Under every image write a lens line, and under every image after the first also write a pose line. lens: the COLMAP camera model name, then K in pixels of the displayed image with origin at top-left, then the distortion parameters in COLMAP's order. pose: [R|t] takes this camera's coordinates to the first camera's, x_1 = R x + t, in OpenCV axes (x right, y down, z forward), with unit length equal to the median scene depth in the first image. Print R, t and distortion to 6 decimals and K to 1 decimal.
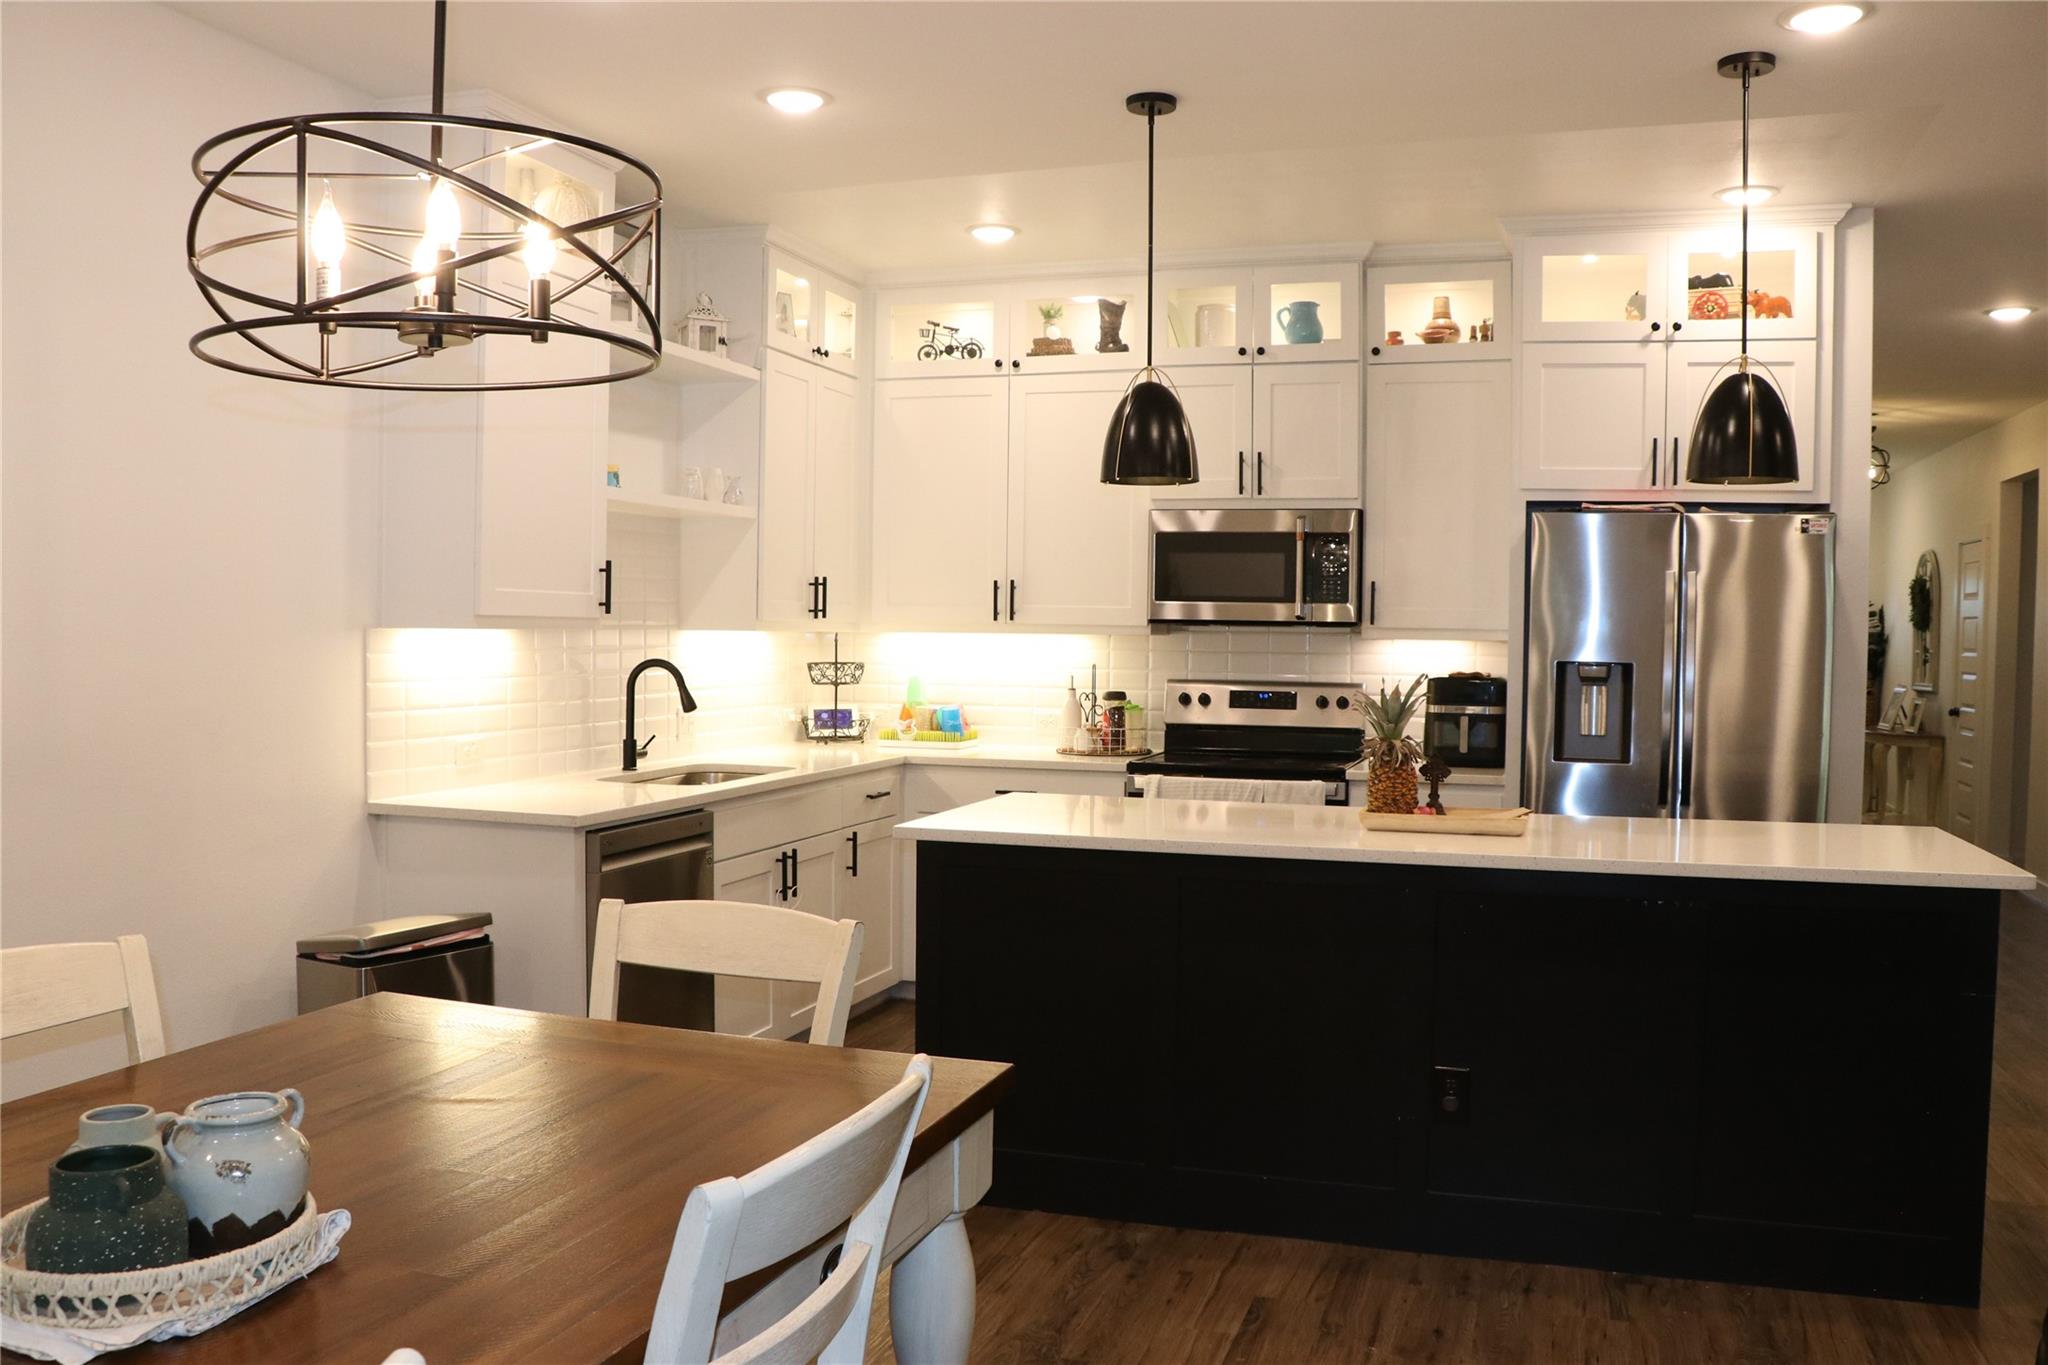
lens RADIAL K [[1688.0, 0, 1030.9], [0, 1688.0, 695.3], [0, 0, 1]] dist [-0.185879, 0.169431]
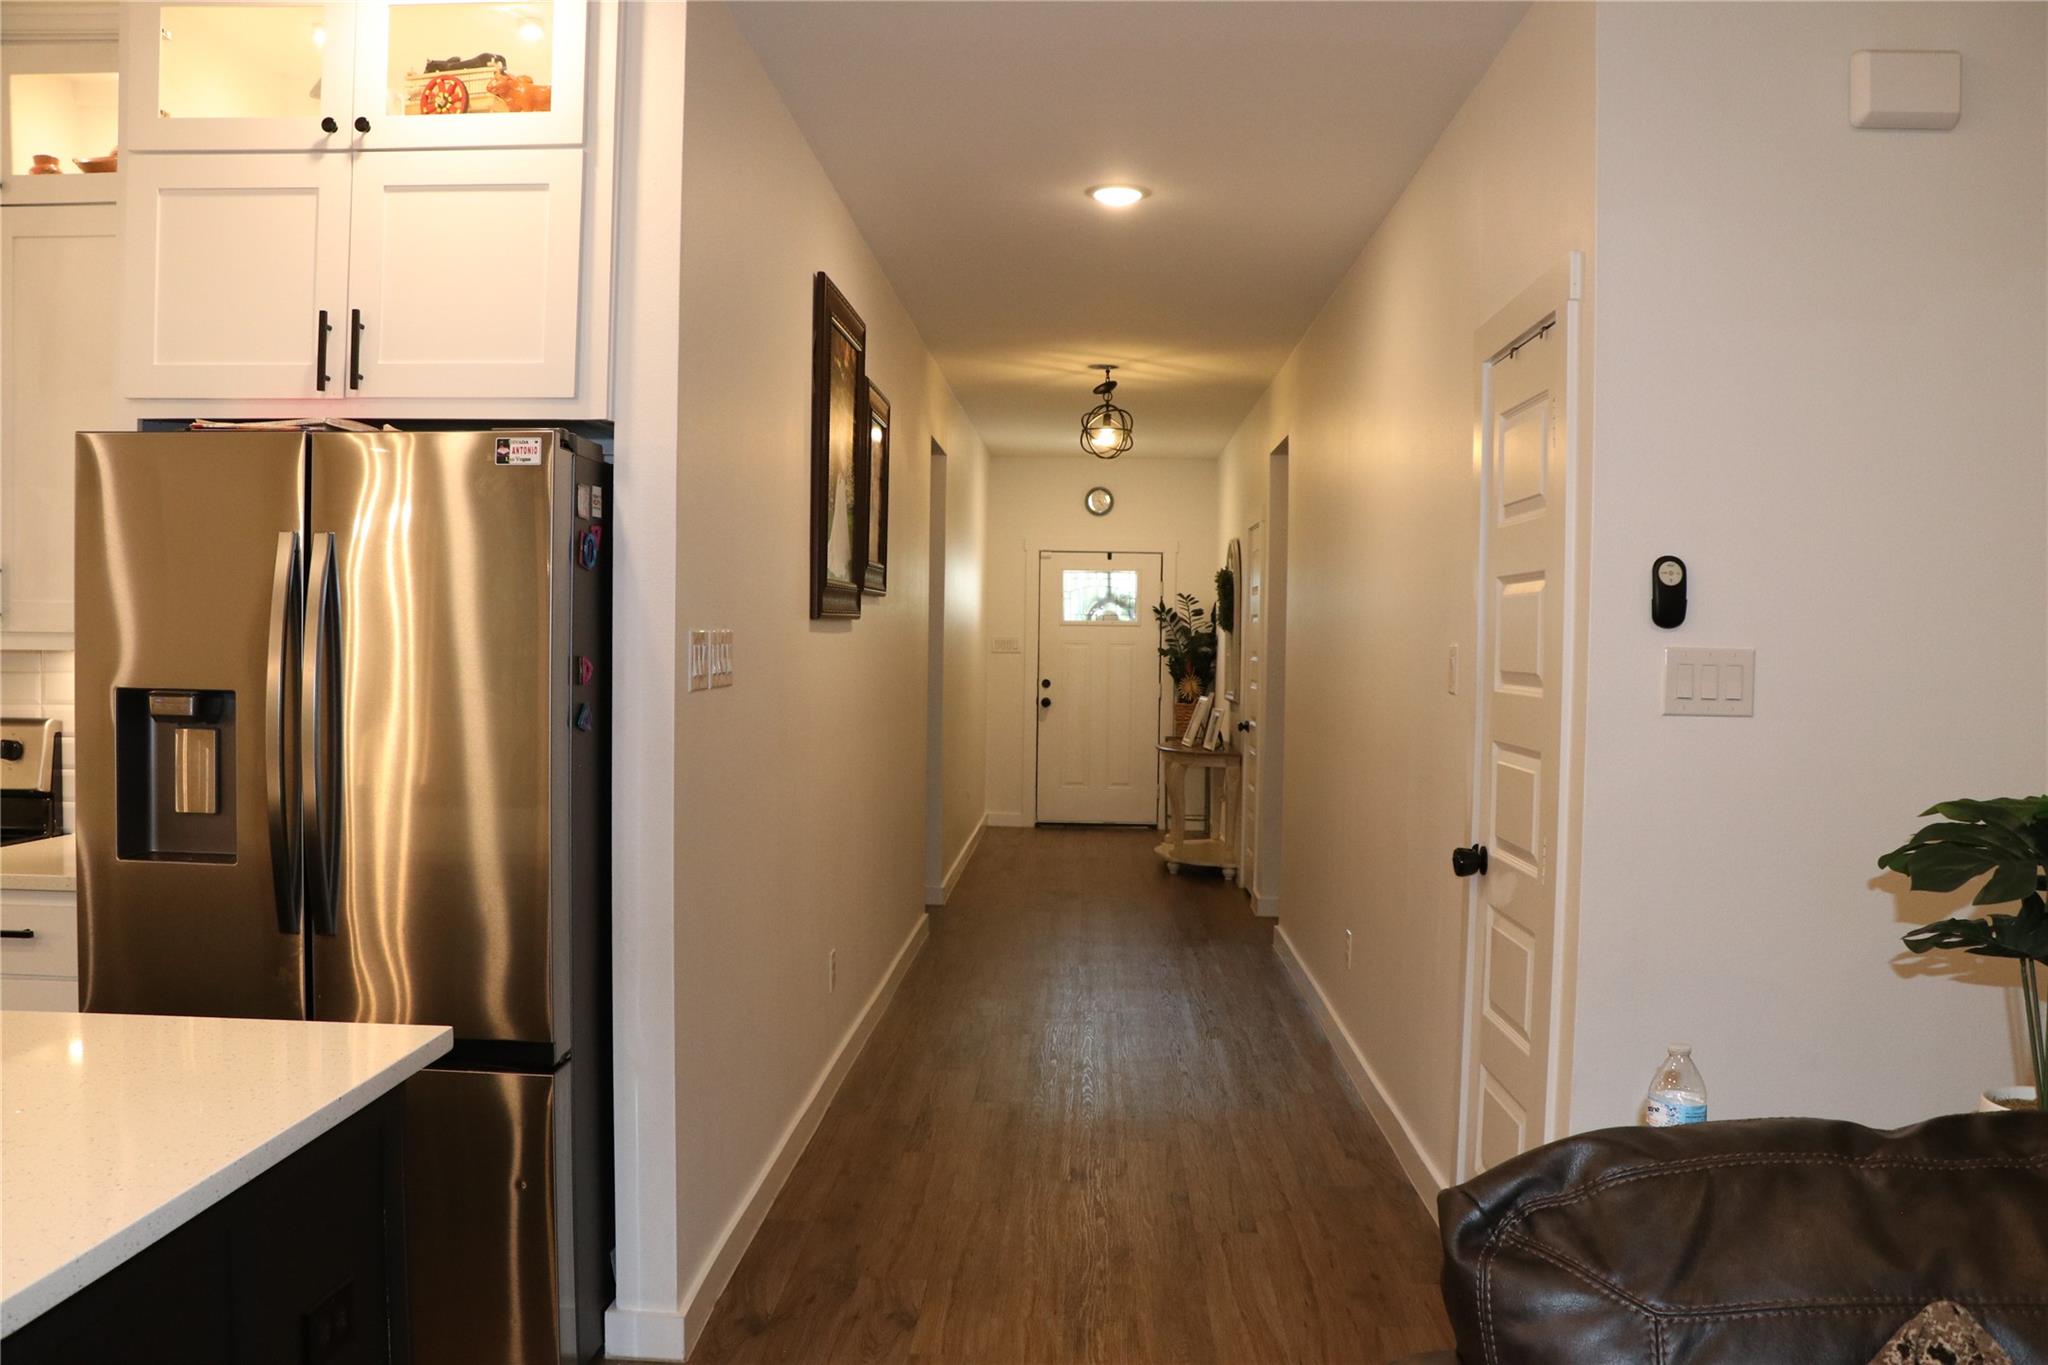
lens RADIAL K [[1688.0, 0, 1030.9], [0, 1688.0, 695.3], [0, 0, 1]] dist [-0.185879, 0.169431]
pose [[0.963461, -0.006383, 0.267771, 0.414836], [0.005923, 0.999979, 0.002526, -0.016384], [-0.267782, -0.000848, 0.963479, 0.325563]]
